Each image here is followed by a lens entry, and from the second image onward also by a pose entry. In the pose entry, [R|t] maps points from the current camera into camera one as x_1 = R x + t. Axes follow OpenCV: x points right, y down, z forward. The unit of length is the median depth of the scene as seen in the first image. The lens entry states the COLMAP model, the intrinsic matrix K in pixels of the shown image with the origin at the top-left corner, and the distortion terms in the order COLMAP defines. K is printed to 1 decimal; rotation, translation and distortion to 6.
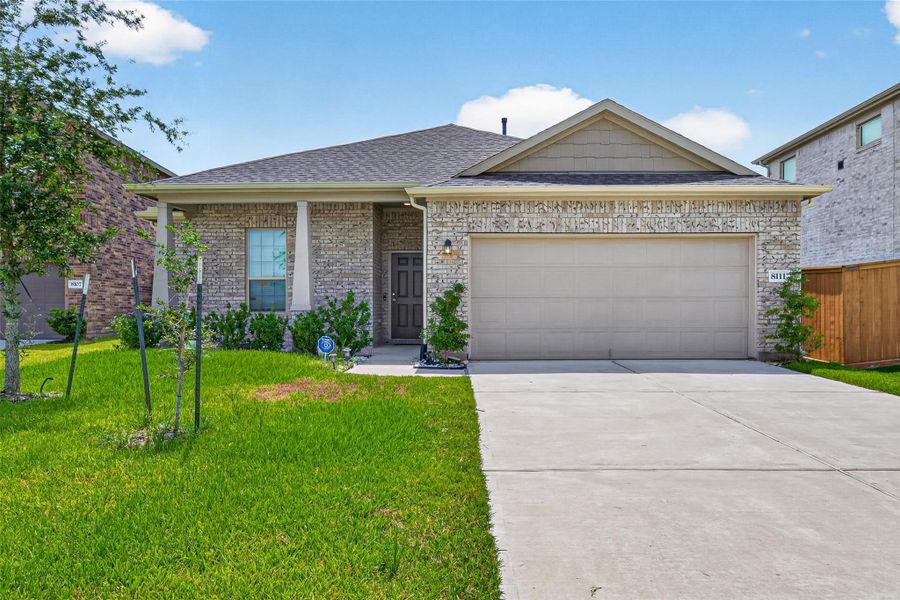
lens RADIAL K [[664.5, 0, 449.8], [0, 664.5, 303.4], [0, 0, 1]] dist [0.003692, 0.002963]
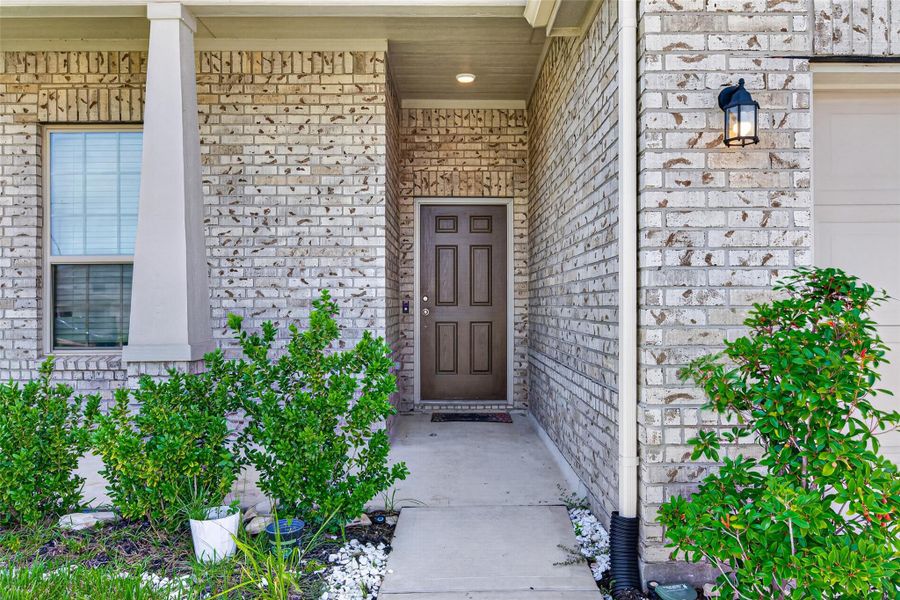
lens RADIAL K [[664.5, 0, 447.1], [0, 664.5, 296.3], [0, 0, 1]] dist [0.003692, 0.002963]
pose [[0.999688, -0.000813, 0.024955, -0.091450], [0.000844, 0.999999, -0.001235, -0.016825], [-0.024954, 0.001255, 0.999688, 0.632756]]
